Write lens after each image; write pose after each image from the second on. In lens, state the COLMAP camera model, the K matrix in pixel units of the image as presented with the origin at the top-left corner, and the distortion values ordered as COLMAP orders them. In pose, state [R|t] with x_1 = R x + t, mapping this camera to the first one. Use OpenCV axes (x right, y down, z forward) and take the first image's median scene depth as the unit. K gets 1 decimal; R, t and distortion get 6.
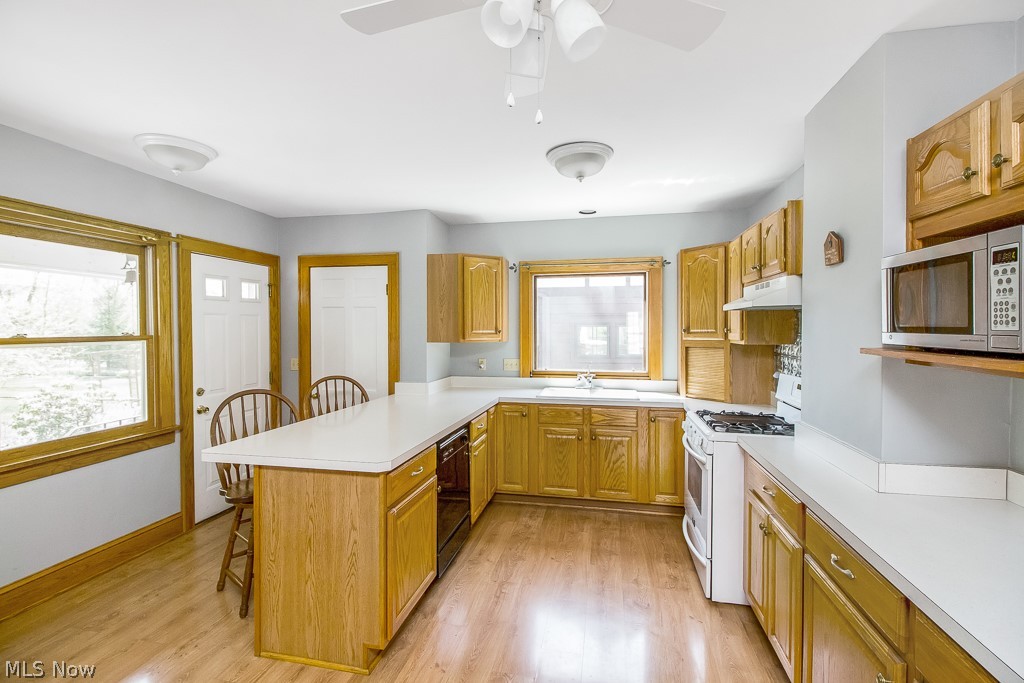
lens RADIAL K [[471.8, 0, 519.3], [0, 471.8, 332.2], [0, 0, 1]] dist [0.012789, -0.007126]
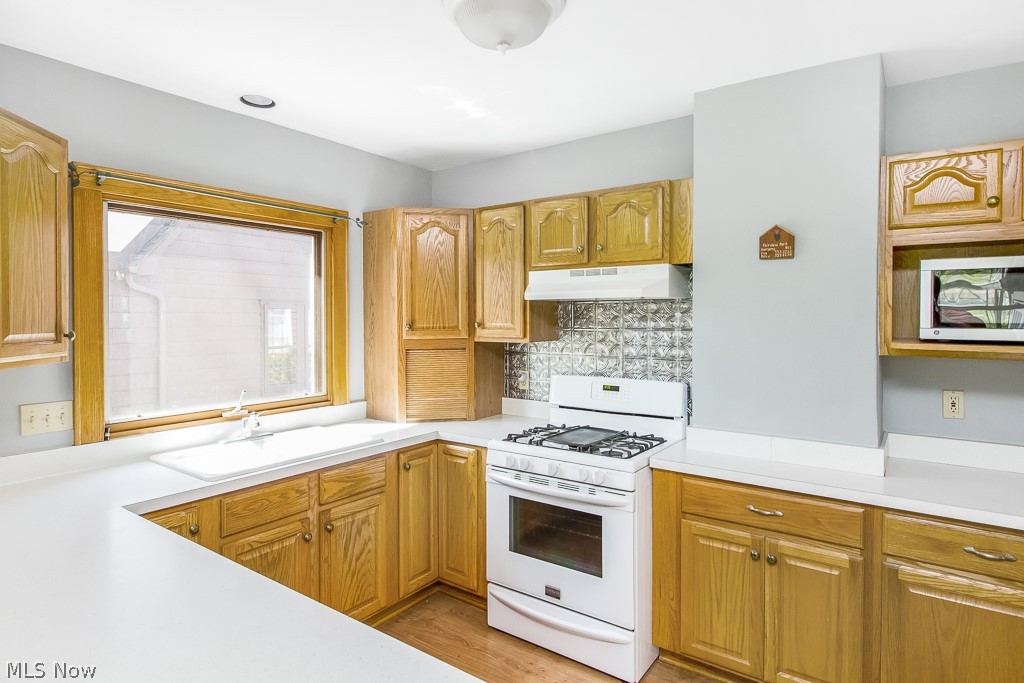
lens RADIAL K [[555.2, 0, 505.4], [0, 555.2, 319.1], [0, 0, 1]] dist [0.004759, -0.008562]
pose [[0.423132, -0.003657, 0.906061, -0.326445], [0.009618, 0.999954, -0.000456, -0.011754], [-0.906017, 0.008908, 0.423147, 0.540934]]
